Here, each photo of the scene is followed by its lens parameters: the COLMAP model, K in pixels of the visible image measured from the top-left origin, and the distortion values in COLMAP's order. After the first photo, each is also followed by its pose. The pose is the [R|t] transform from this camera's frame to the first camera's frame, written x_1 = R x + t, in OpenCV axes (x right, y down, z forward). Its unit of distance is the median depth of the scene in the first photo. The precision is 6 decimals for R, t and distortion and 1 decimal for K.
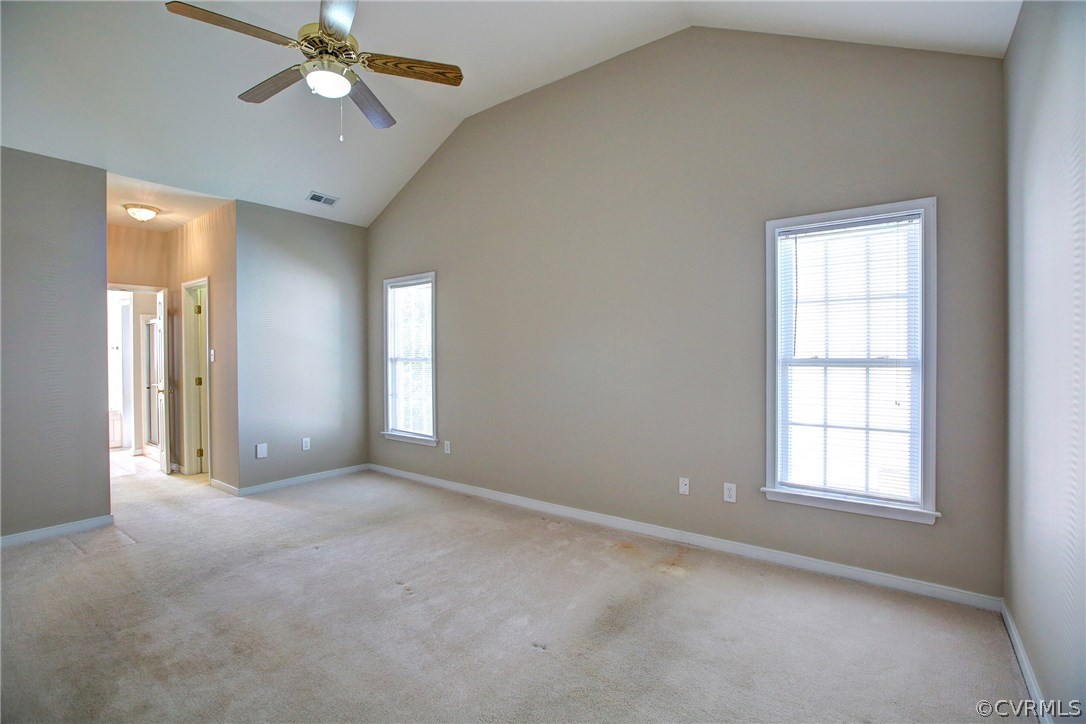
lens RADIAL K [[491.4, 0, 543.0], [0, 491.4, 362.0], [0, 0, 1]] dist [-0.001490, -0.000109]
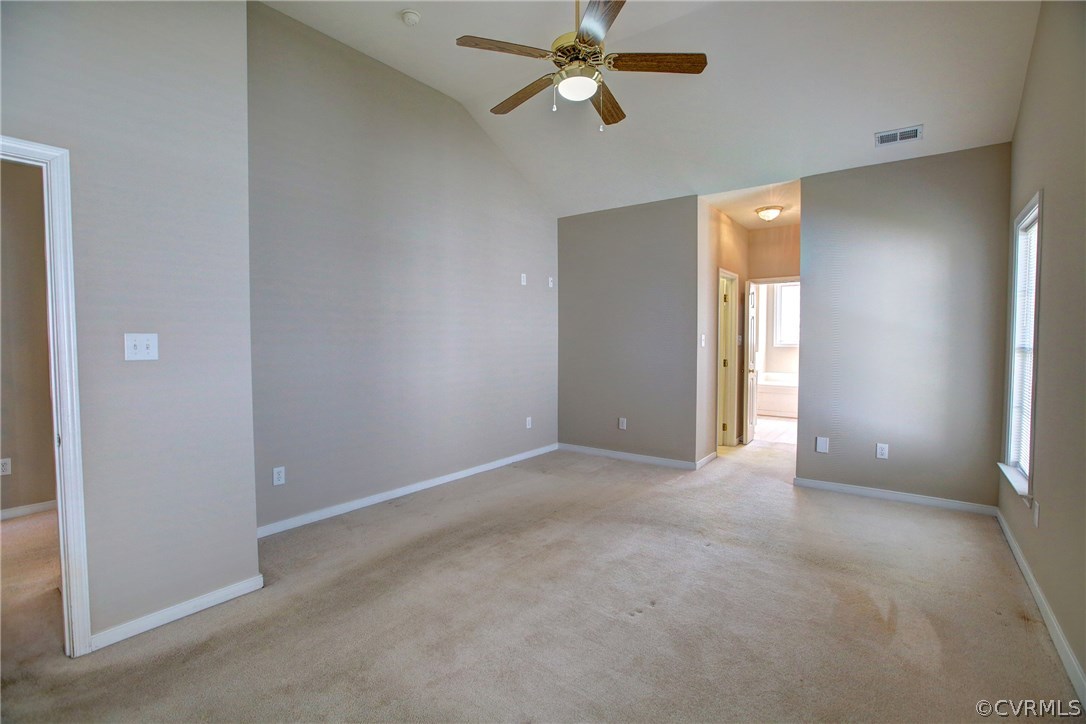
lens RADIAL K [[502.3, 0, 538.0], [0, 502.3, 360.0], [0, 0, 1]] dist [-0.036212, 0.001178]
pose [[0.000611, 0.047008, -0.998894, 0.388402], [-0.011763, 0.998826, 0.046998, -0.016280], [0.999931, 0.011721, 0.001163, 0.531691]]
